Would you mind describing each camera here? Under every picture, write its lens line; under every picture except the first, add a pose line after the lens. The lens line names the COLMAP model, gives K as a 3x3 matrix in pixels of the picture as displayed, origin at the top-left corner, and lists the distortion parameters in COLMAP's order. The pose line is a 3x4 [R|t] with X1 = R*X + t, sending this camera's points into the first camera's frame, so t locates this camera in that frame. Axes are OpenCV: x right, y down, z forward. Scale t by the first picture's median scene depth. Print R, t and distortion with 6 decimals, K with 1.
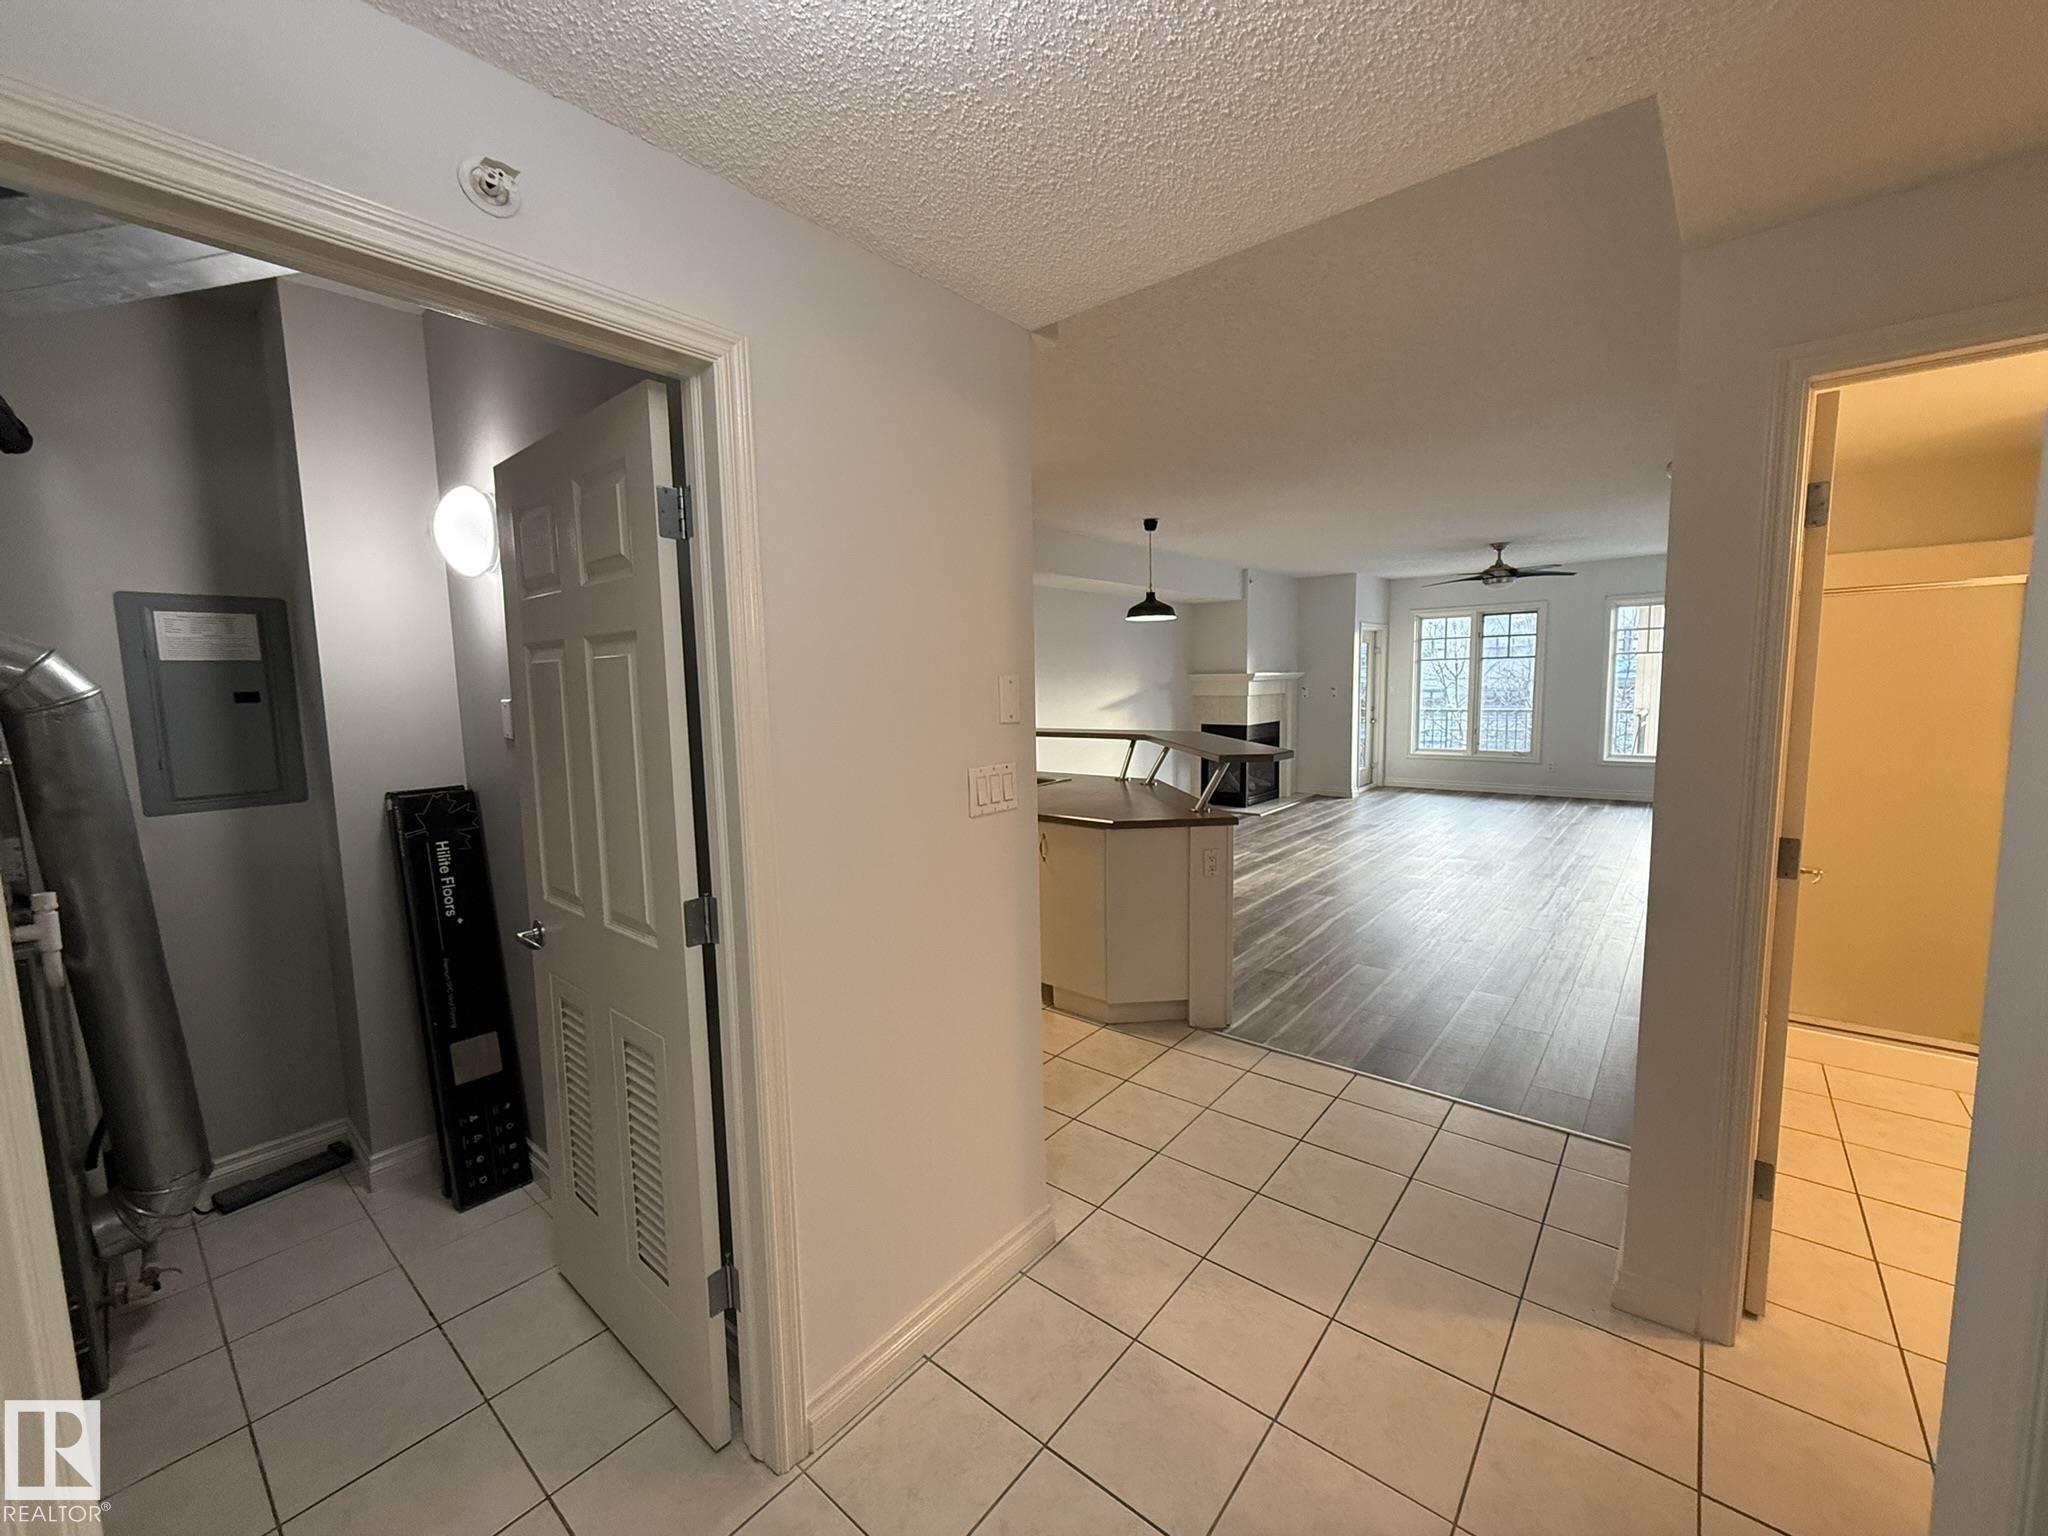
lens RADIAL K [[814.6, 0, 1027.6], [0, 814.6, 770.1], [0, 0, 1]] dist [-0.000131, 0.000122]
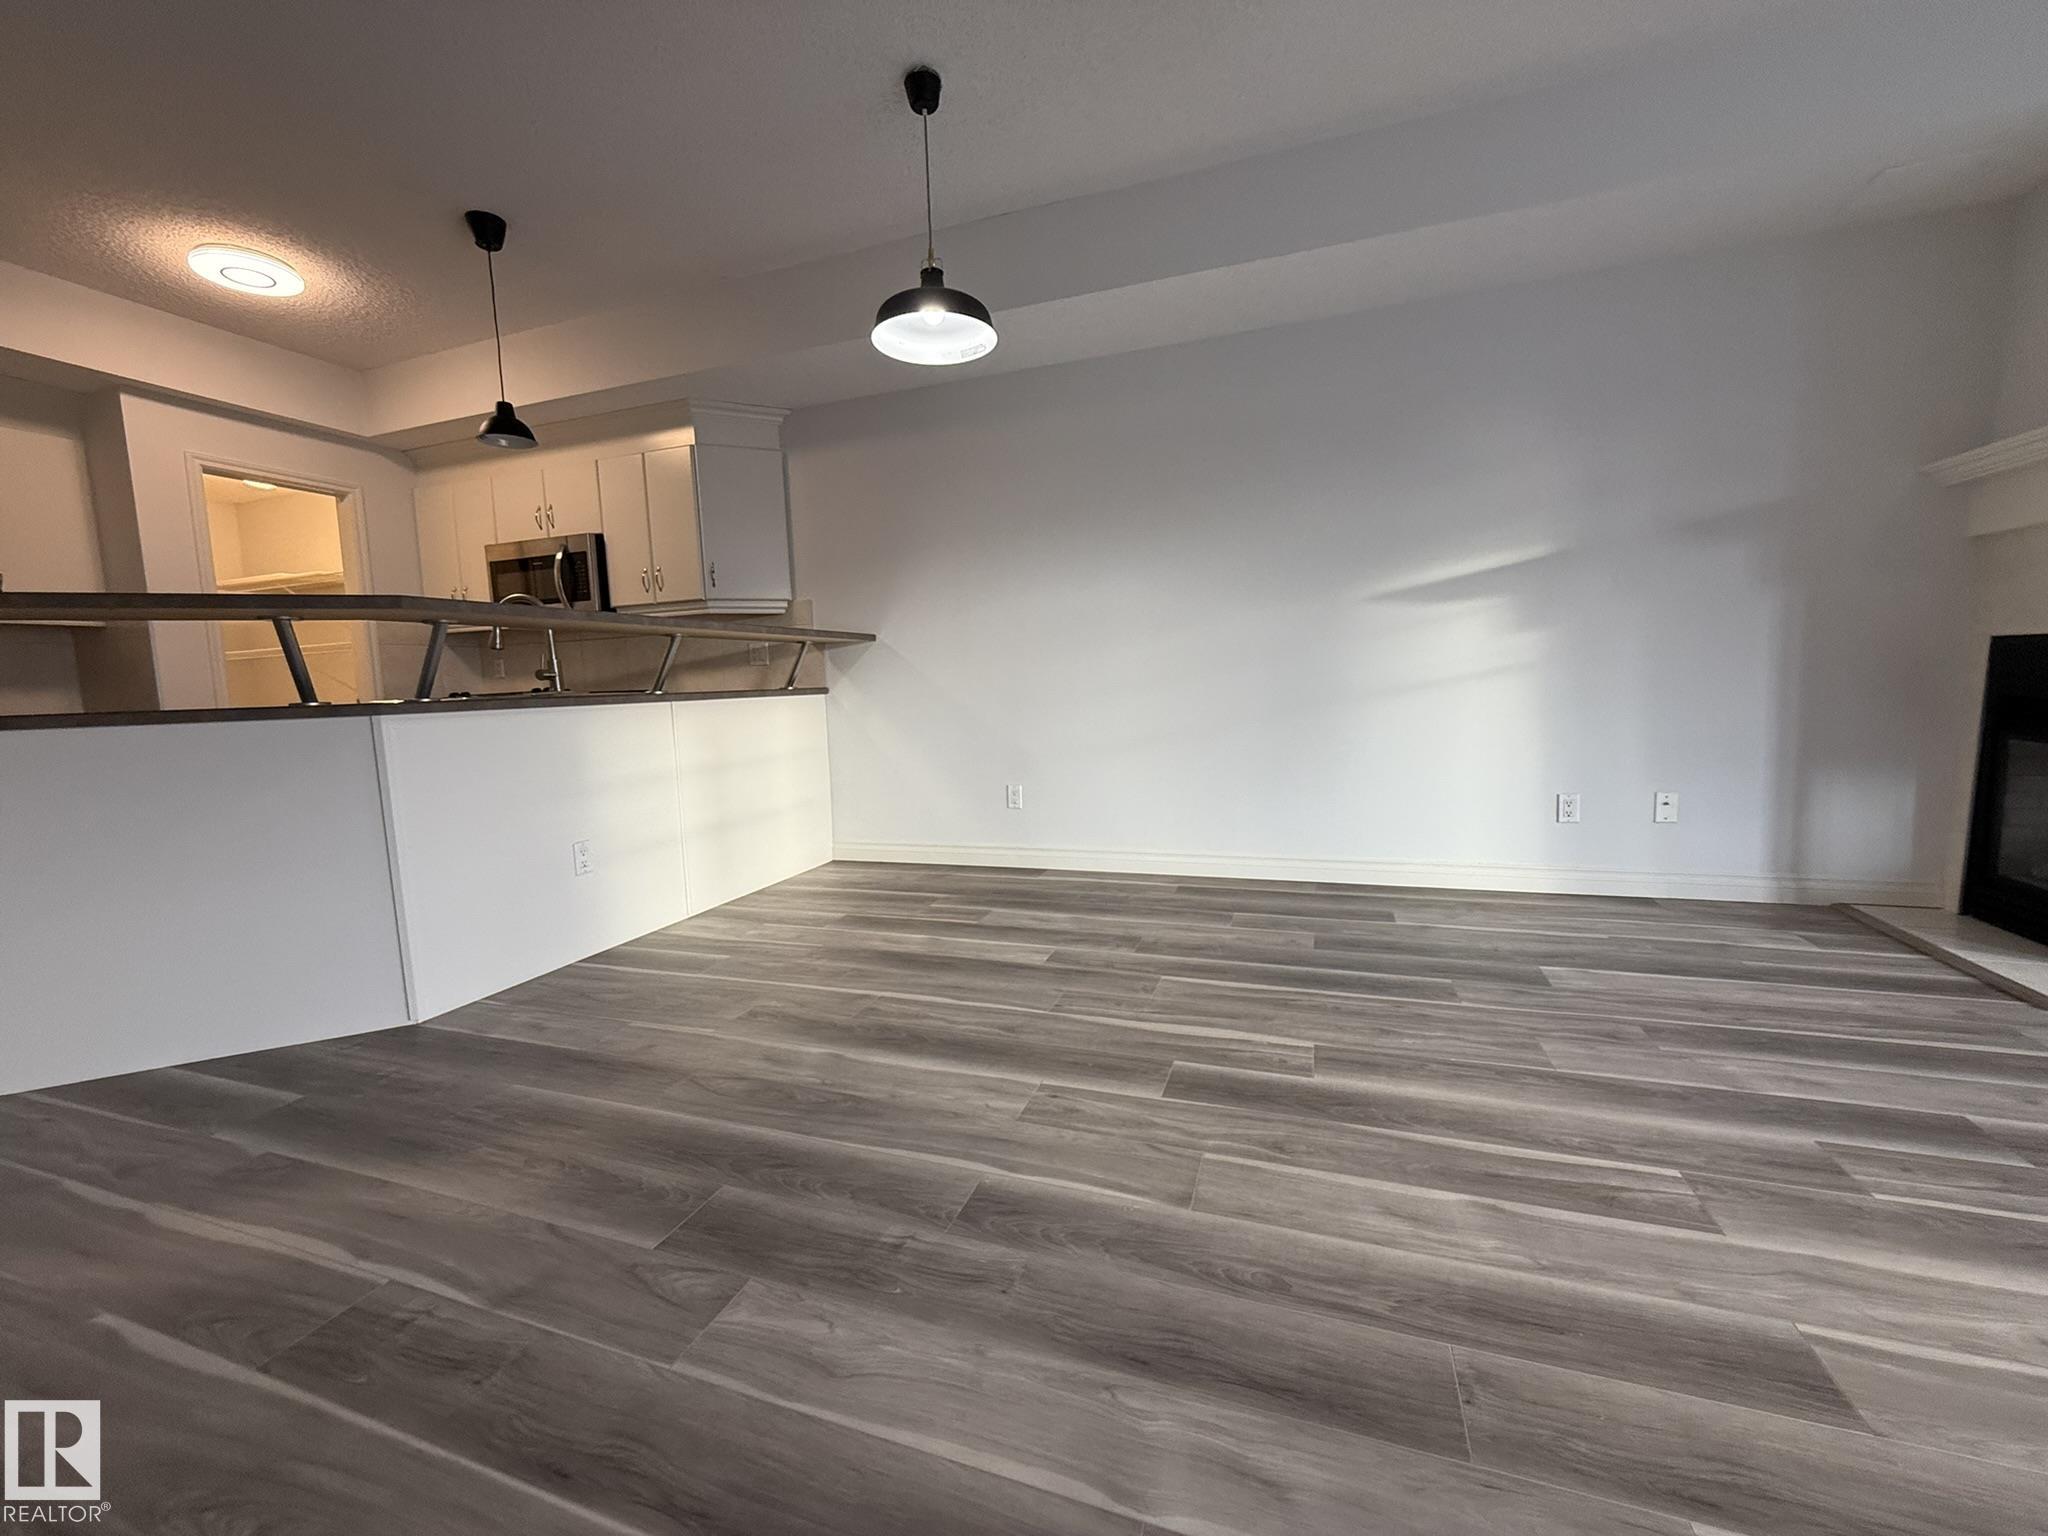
lens RADIAL K [[814.6, 0, 1025.5], [0, 814.6, 771.2], [0, 0, 1]] dist [-0.000131, 0.000122]
pose [[0.346848, 0.114791, -0.930870, 0.385545], [-0.076381, 0.992643, 0.093948, -0.011615], [0.934806, 0.038515, 0.353064, 0.622695]]
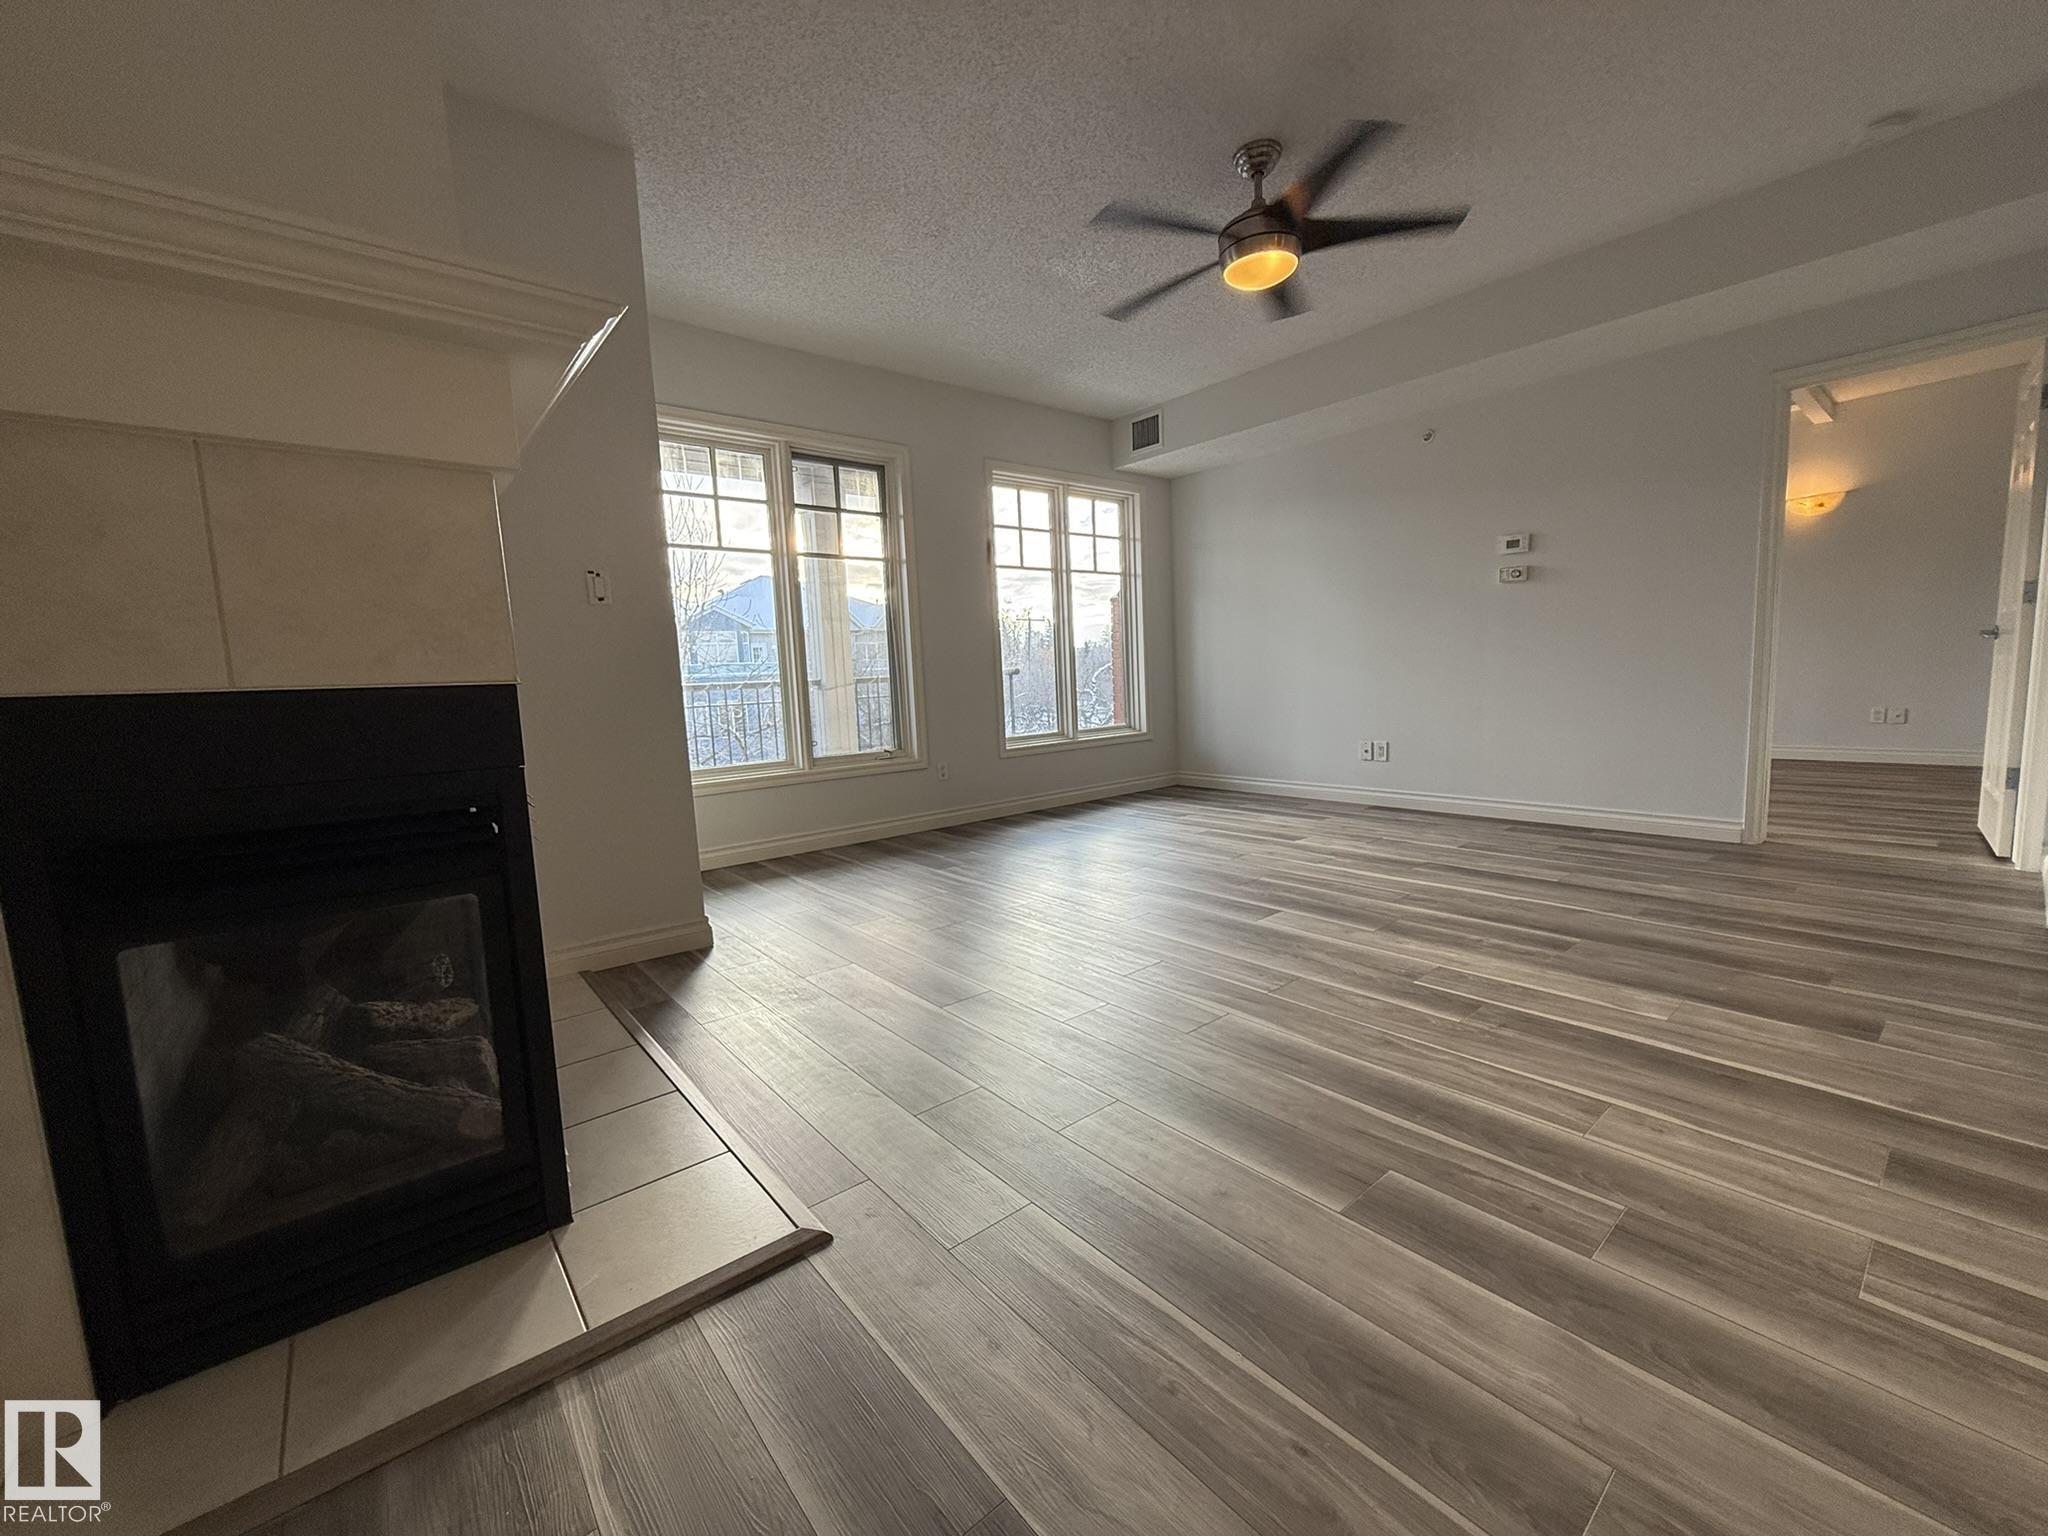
lens RADIAL K [[814.6, 0, 1024.3], [0, 814.6, 774.7], [0, 0, 1]] dist [-0.000131, 0.000122]
pose [[0.187368, -0.103852, 0.976785, 0.144577], [0.144788, 0.986454, 0.077106, -0.037548], [-0.971560, 0.126980, 0.199866, 0.899162]]
